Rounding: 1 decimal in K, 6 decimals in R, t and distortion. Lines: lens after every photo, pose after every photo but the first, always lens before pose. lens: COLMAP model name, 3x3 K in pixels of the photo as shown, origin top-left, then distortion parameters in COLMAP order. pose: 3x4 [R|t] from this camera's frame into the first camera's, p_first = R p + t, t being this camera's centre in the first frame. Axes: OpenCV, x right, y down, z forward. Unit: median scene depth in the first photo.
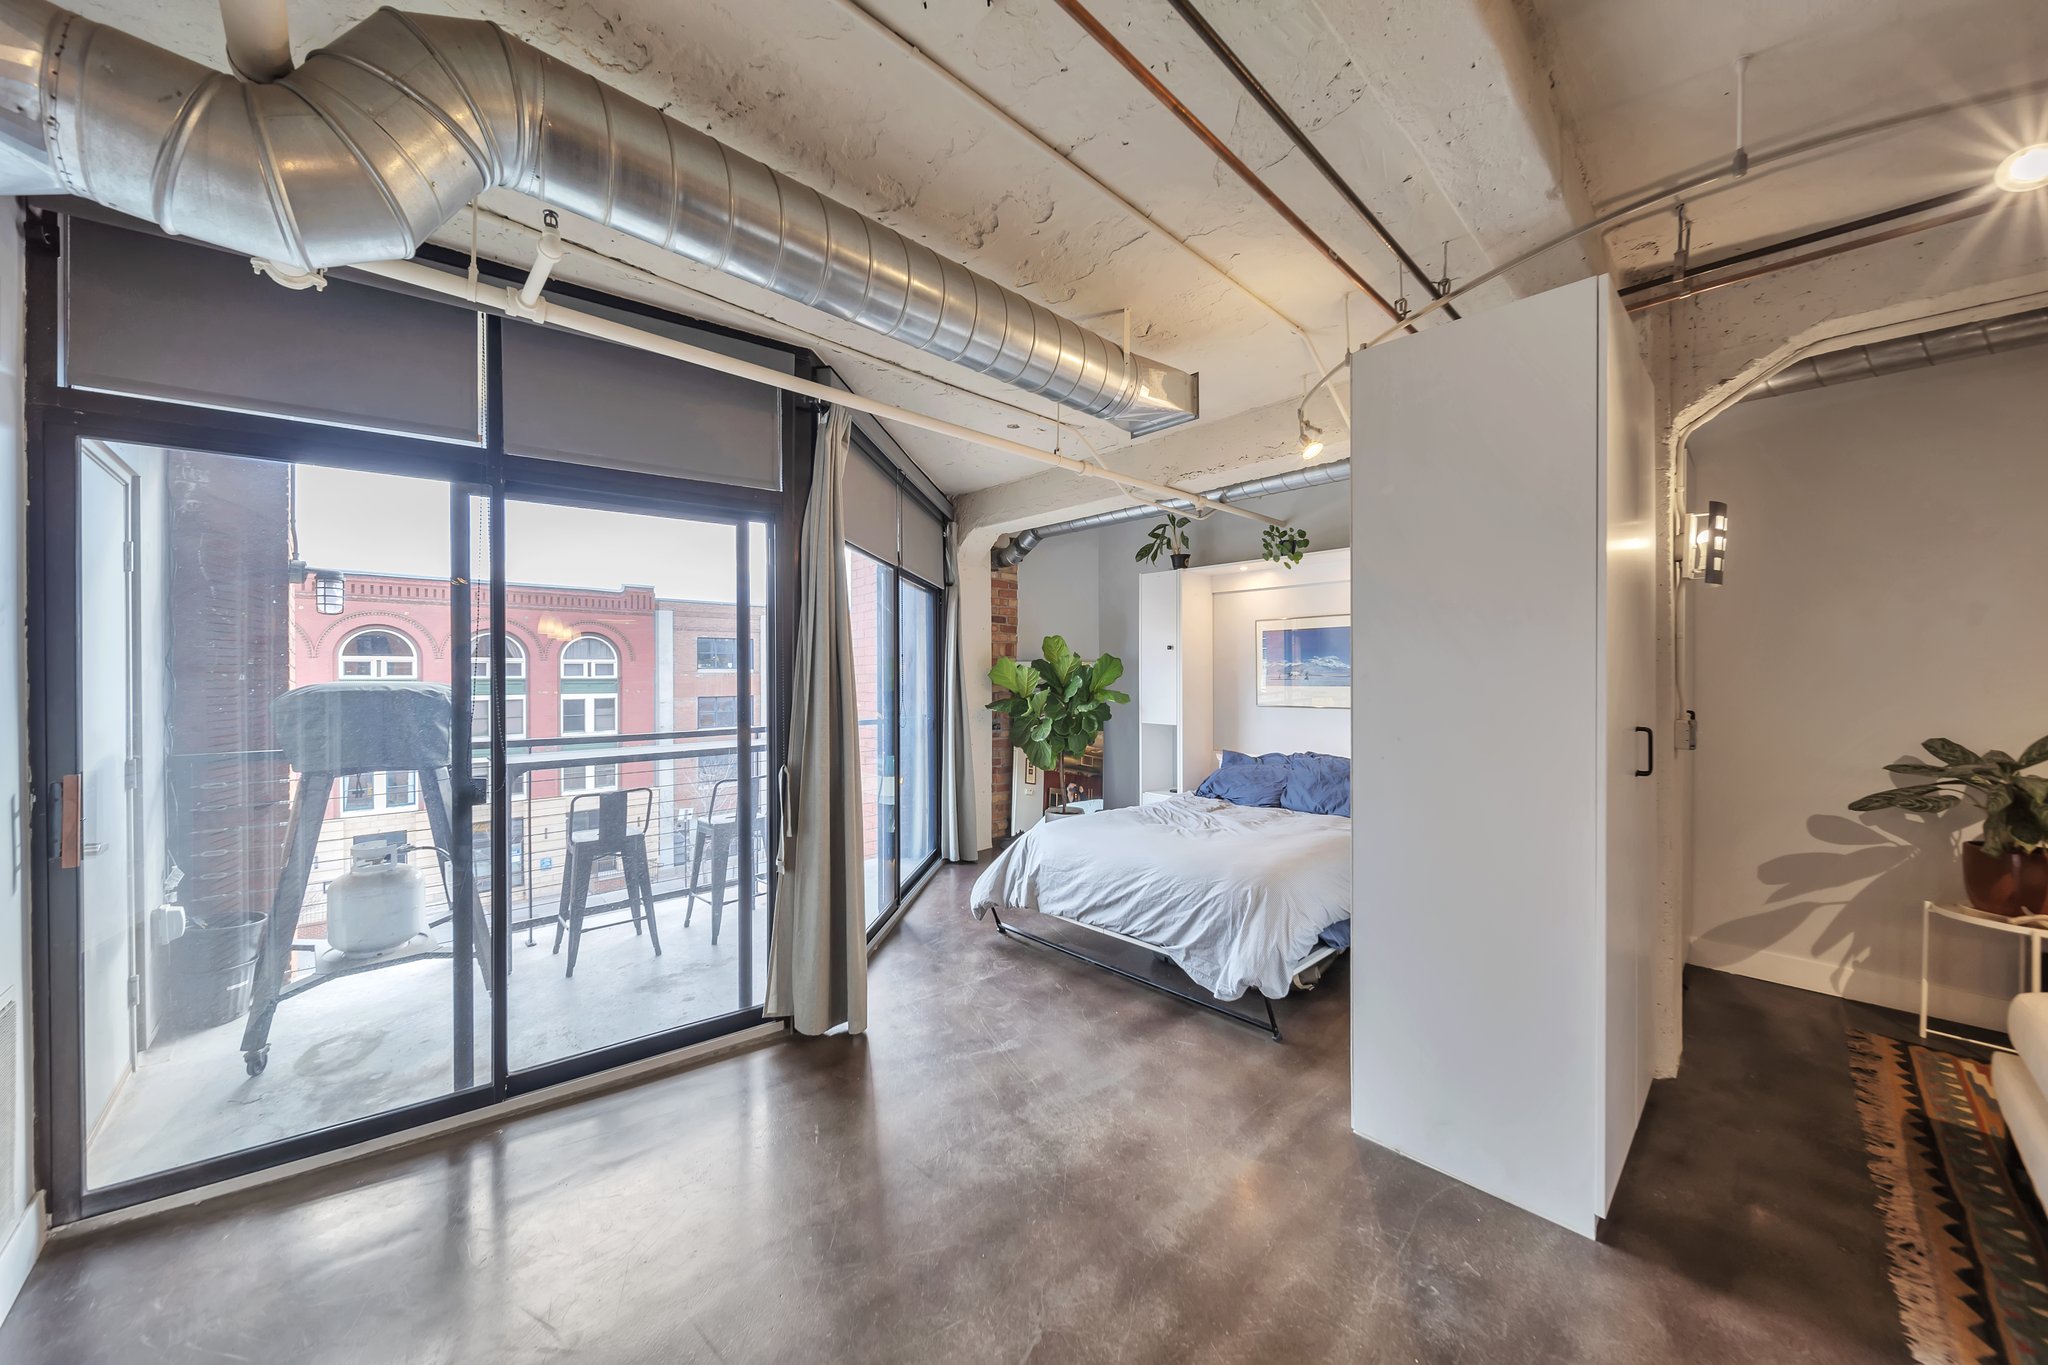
lens RADIAL K [[707.6, 0, 1018.2], [0, 707.6, 675.2], [0, 0, 1]] dist [0.003976, -0.002669]
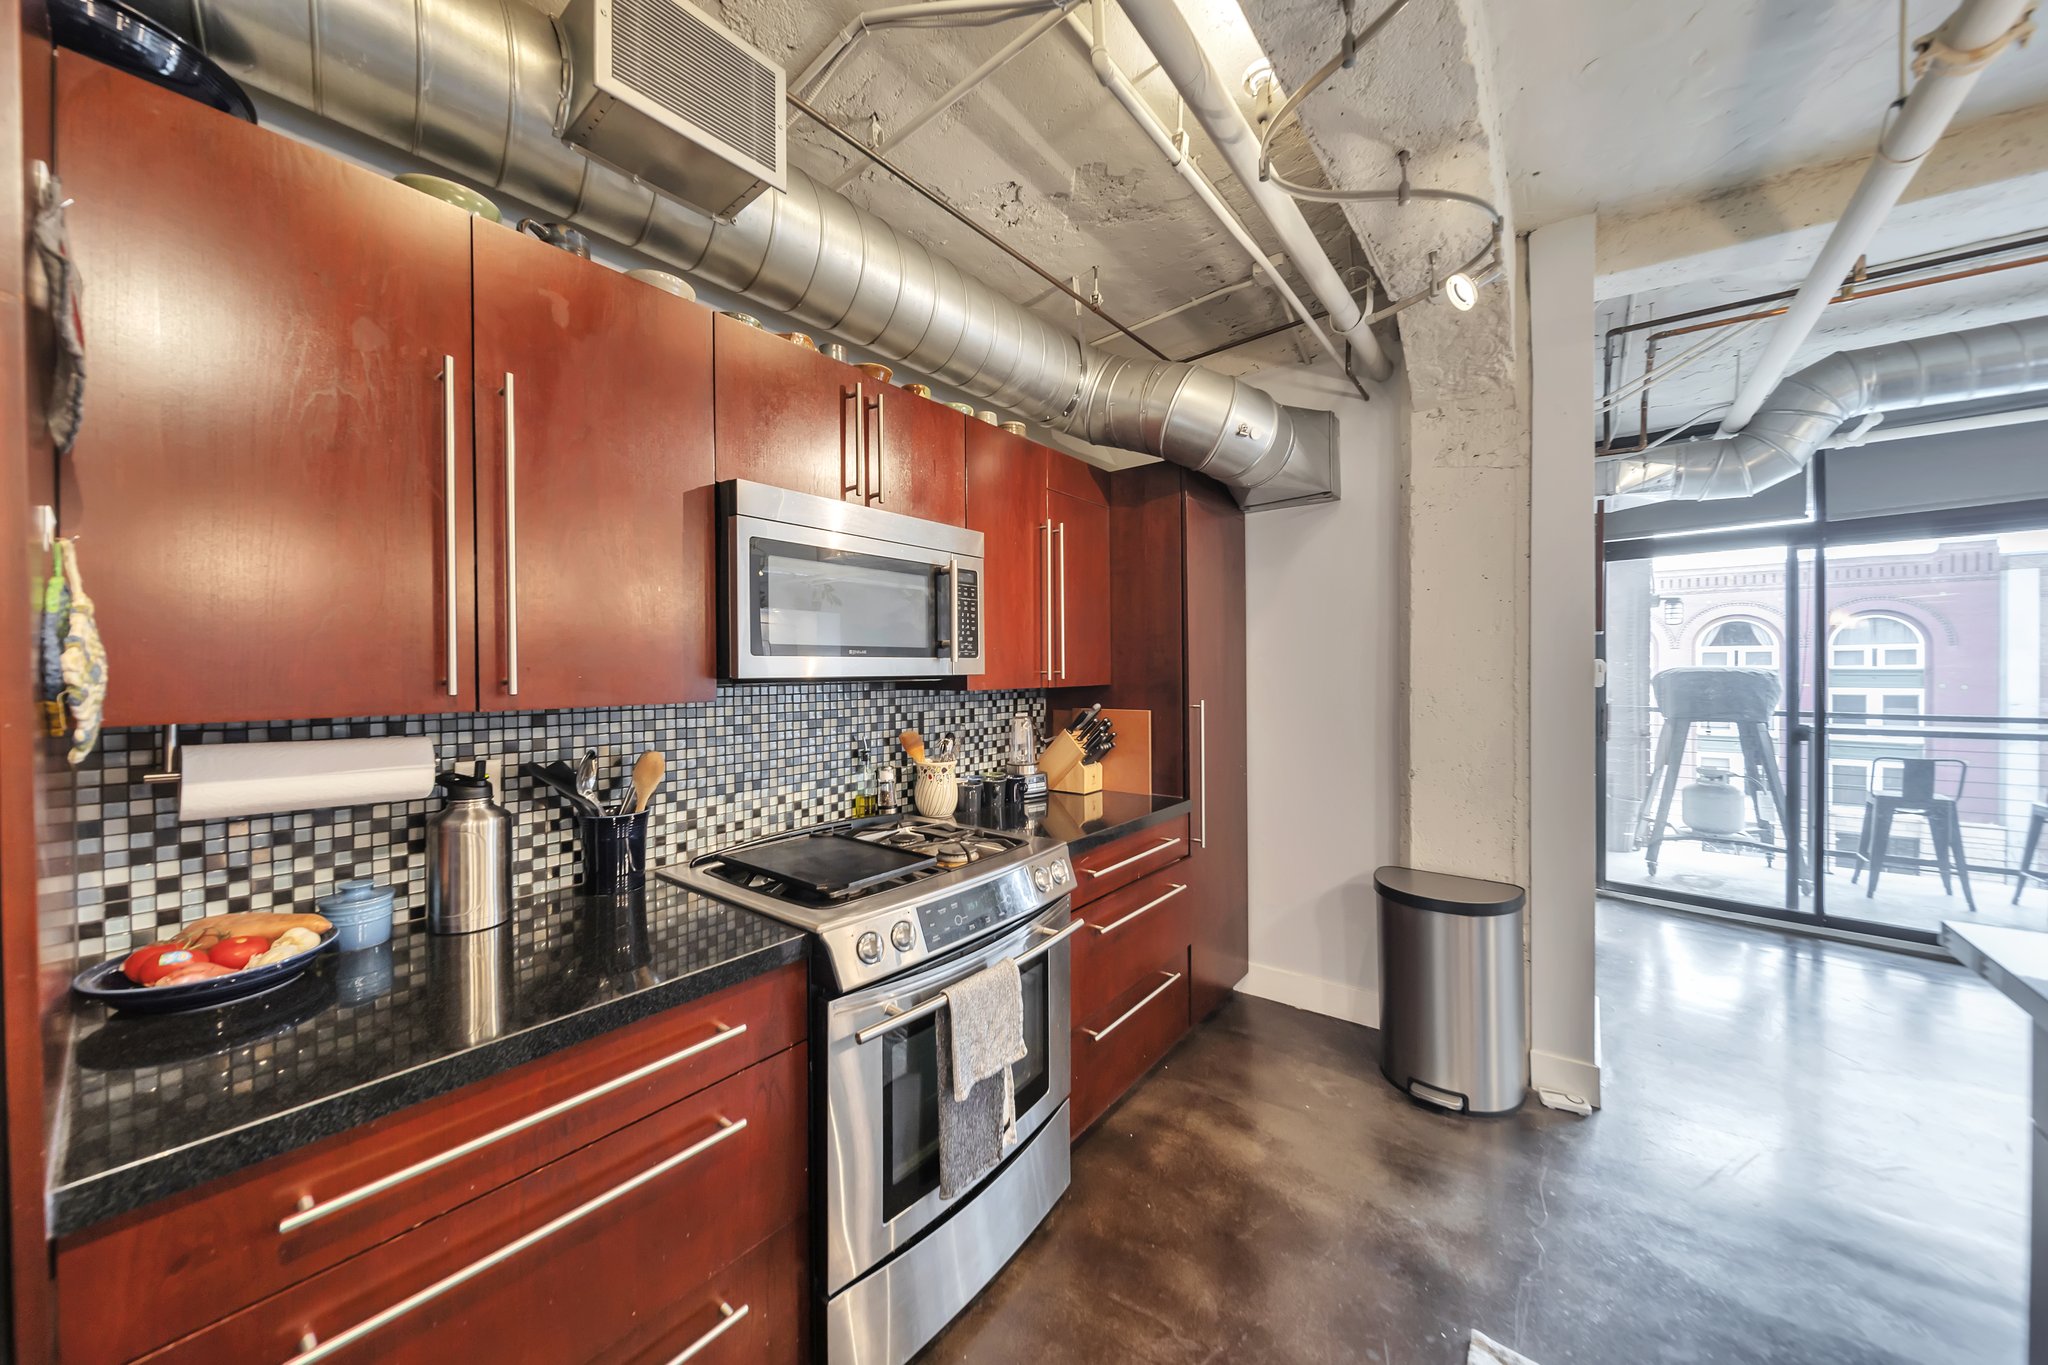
lens RADIAL K [[707.6, 0, 1017.7], [0, 707.6, 675.6], [0, 0, 1]] dist [0.003976, -0.002669]
pose [[0.146959, 0.011042, -0.989081, 0.319464], [0.003084, 0.999928, 0.011622, 0.004721], [0.989138, -0.004759, 0.146915, -0.565145]]
